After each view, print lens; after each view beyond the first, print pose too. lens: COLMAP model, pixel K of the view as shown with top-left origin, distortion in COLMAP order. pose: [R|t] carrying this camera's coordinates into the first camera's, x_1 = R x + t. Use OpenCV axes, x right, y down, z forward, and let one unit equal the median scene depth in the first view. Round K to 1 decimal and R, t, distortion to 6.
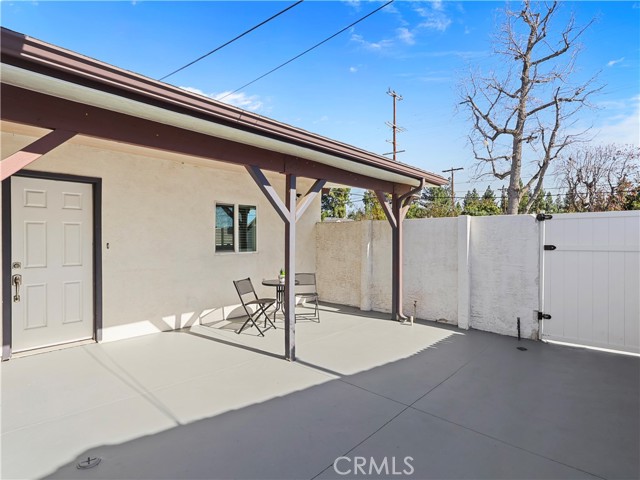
lens RADIAL K [[333.8, 0, 319.8], [0, 333.8, 245.9], [0, 0, 1]] dist [-0.001884, 0.001289]
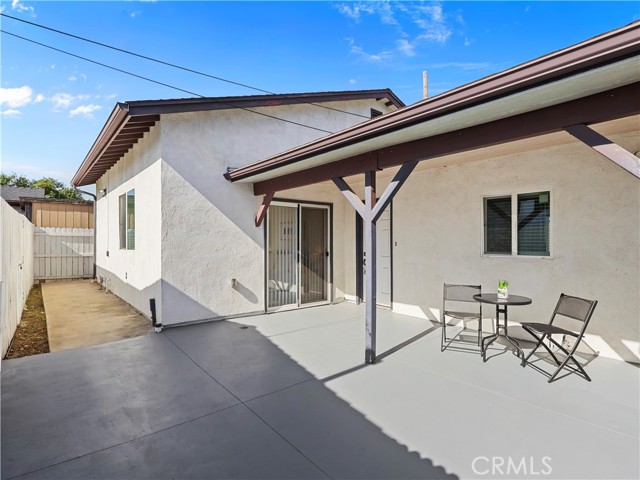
lens RADIAL K [[333.8, 0, 319.8], [0, 333.8, 245.9], [0, 0, 1]] dist [-0.001884, 0.001289]
pose [[-0.134616, 0.016666, -0.990758, 0.698803], [-0.019949, 0.999610, 0.019525, -0.011178], [0.990697, 0.022393, -0.134231, 0.769883]]
